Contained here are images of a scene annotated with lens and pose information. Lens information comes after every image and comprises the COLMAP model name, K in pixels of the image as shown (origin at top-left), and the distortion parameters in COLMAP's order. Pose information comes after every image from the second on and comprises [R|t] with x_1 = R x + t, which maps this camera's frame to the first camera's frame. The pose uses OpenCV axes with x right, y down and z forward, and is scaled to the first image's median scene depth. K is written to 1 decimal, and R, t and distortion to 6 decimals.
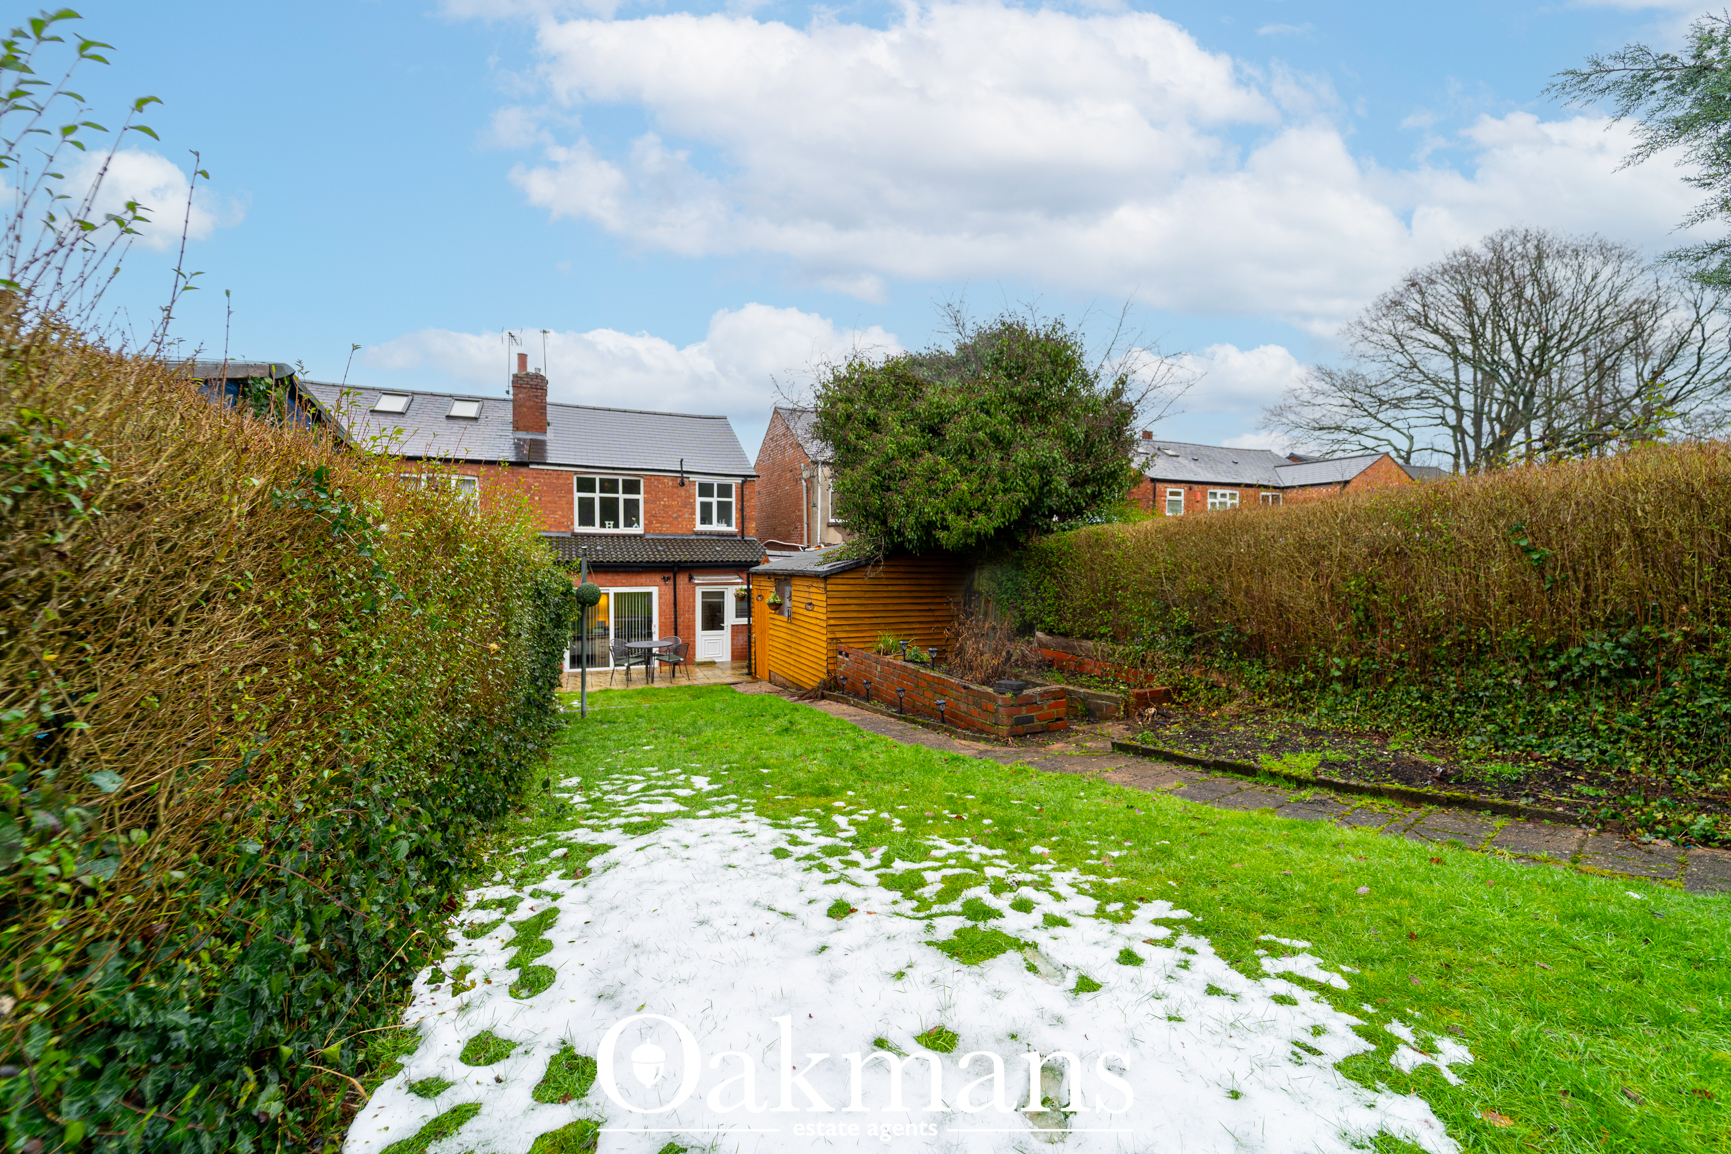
lens RADIAL K [[716.6, 0, 871.7], [0, 716.6, 577.3], [0, 0, 1]] dist [0.003632, -0.002514]
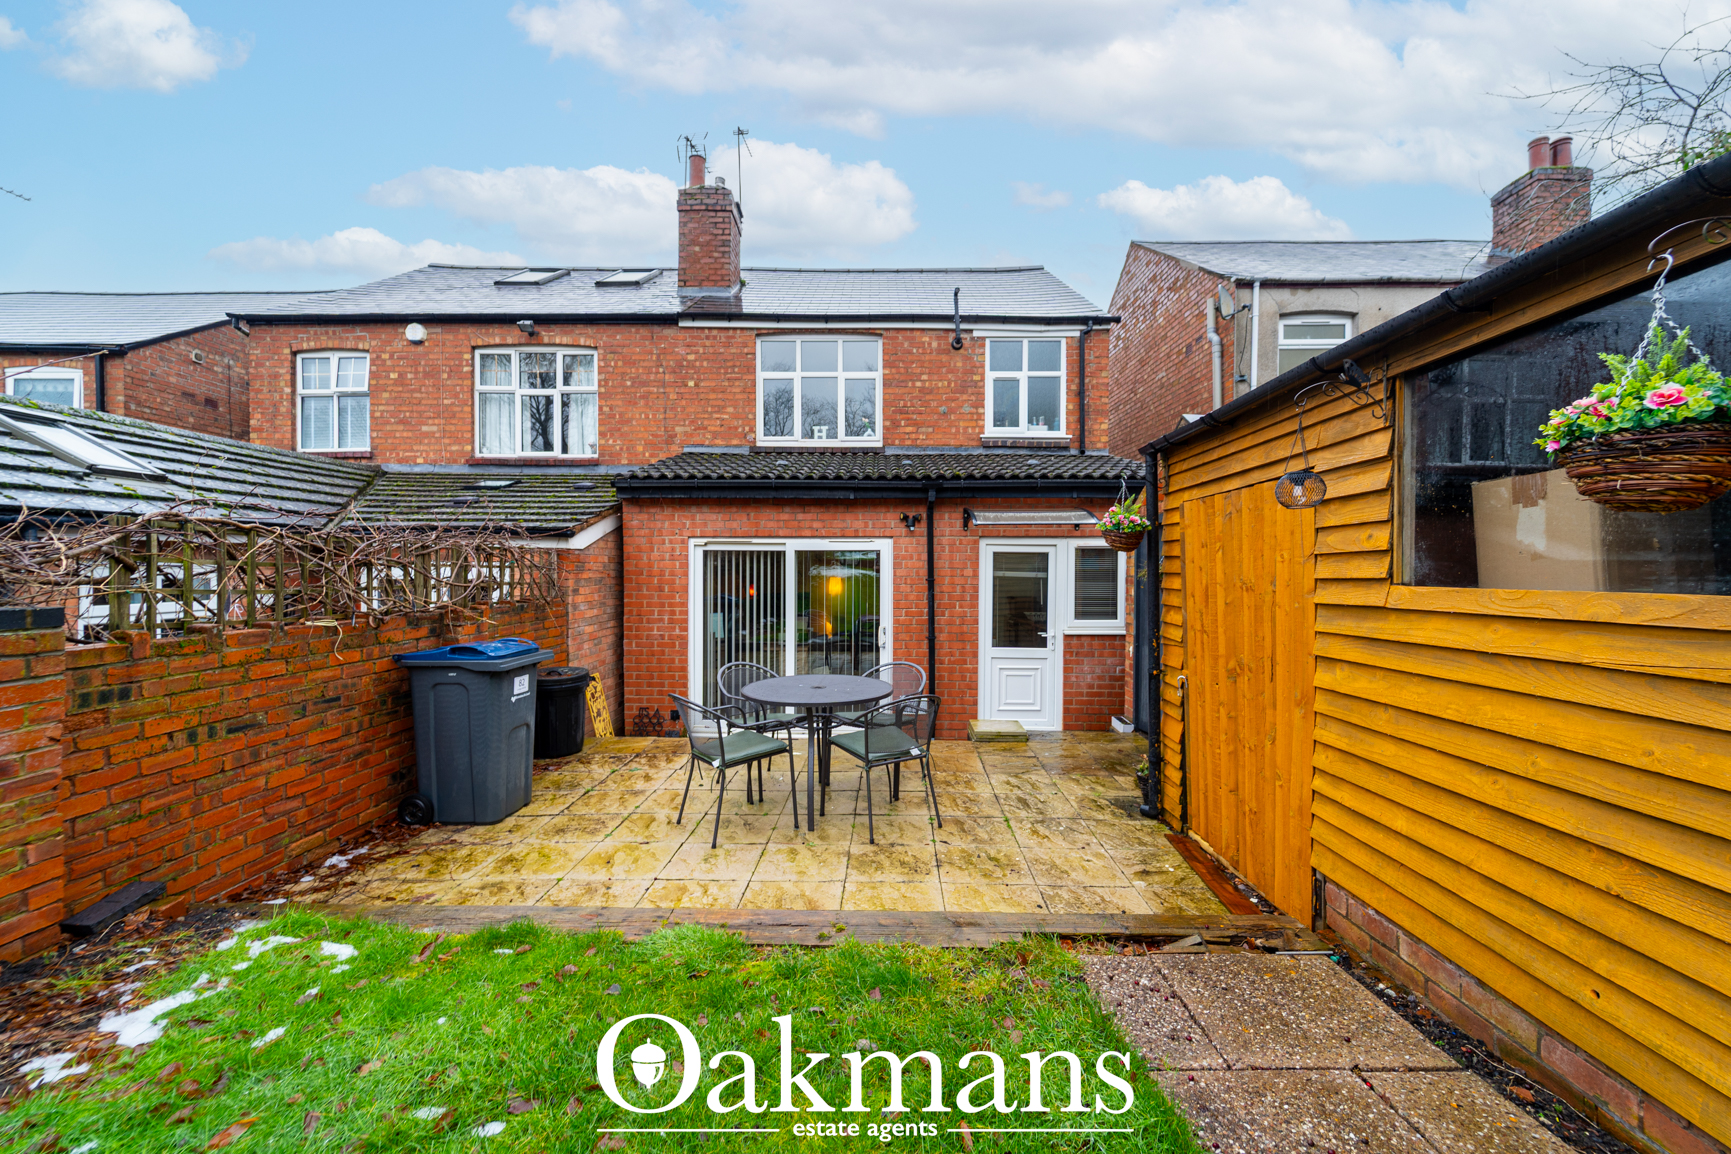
lens RADIAL K [[698.5, 0, 868.8], [0, 698.5, 578.0], [0, 0, 1]] dist [0.003767, -0.002547]
pose [[0.913561, 0.006566, -0.406648, -0.138054], [-0.012585, 0.999847, -0.012131, 0.040506], [0.406506, 0.016200, 0.913504, 0.599440]]
